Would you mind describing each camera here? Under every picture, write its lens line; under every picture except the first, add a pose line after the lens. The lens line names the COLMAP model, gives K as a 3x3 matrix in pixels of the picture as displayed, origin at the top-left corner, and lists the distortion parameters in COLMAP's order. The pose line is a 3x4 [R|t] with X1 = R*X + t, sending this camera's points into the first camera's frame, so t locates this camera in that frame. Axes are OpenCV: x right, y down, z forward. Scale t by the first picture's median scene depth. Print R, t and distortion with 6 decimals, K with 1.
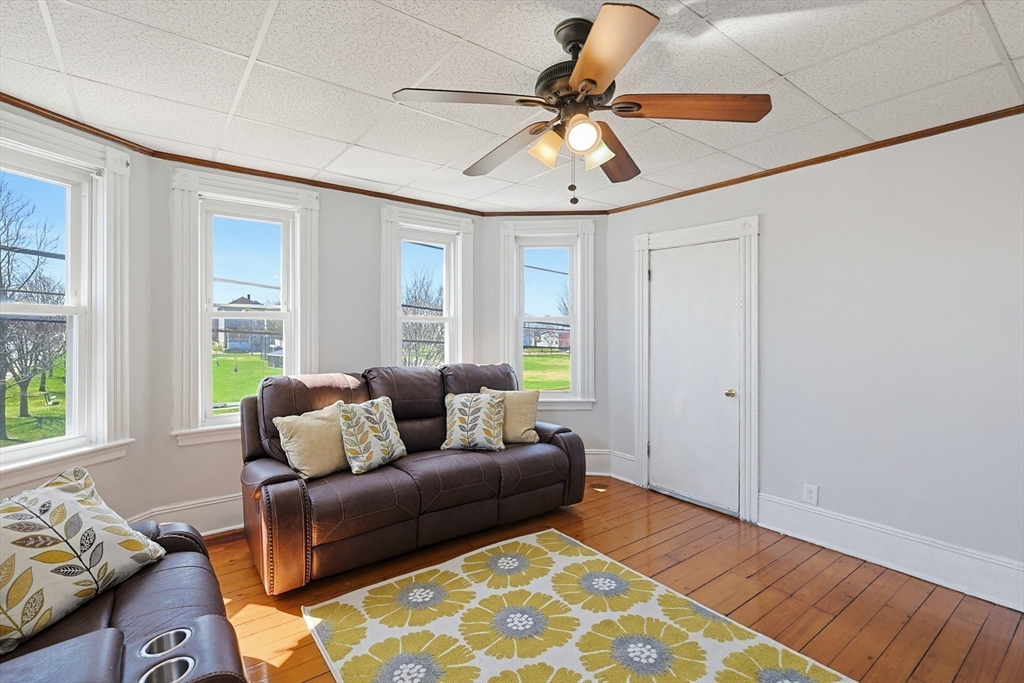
lens RADIAL K [[473.2, 0, 509.6], [0, 473.2, 332.7], [0, 0, 1]] dist [0.002064, -0.000224]
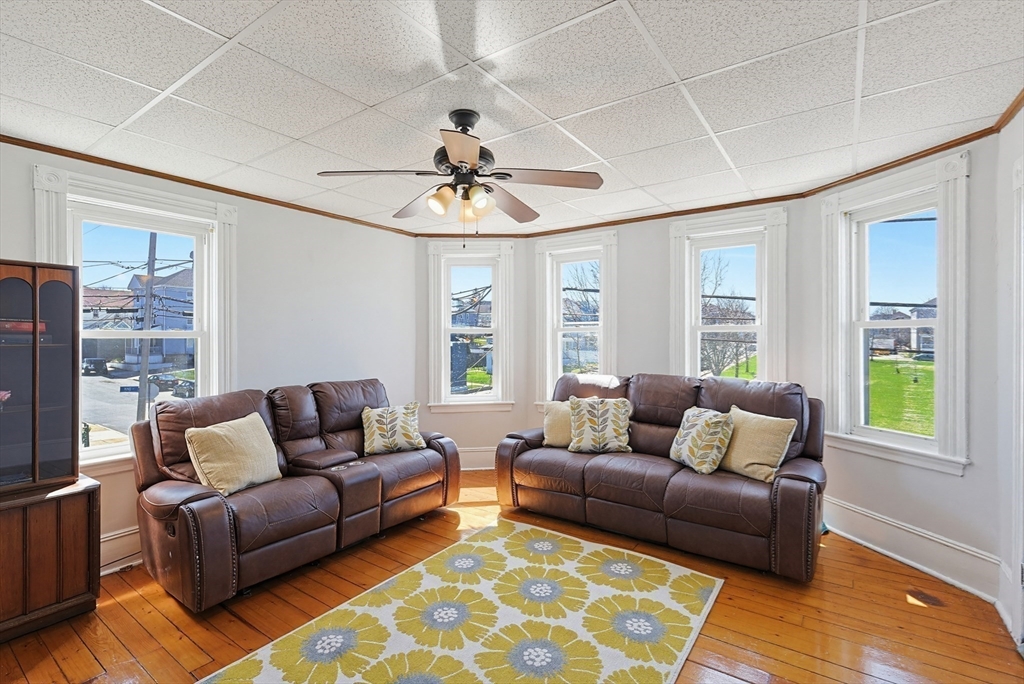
lens RADIAL K [[473.2, 0, 510.1], [0, 473.2, 341.5], [0, 0, 1]] dist [0.002064, -0.000224]
pose [[0.305064, 0.004322, -0.952322, 0.924429], [-0.000505, 0.999990, 0.004377, -0.010446], [0.952332, -0.000855, 0.305063, 0.470373]]
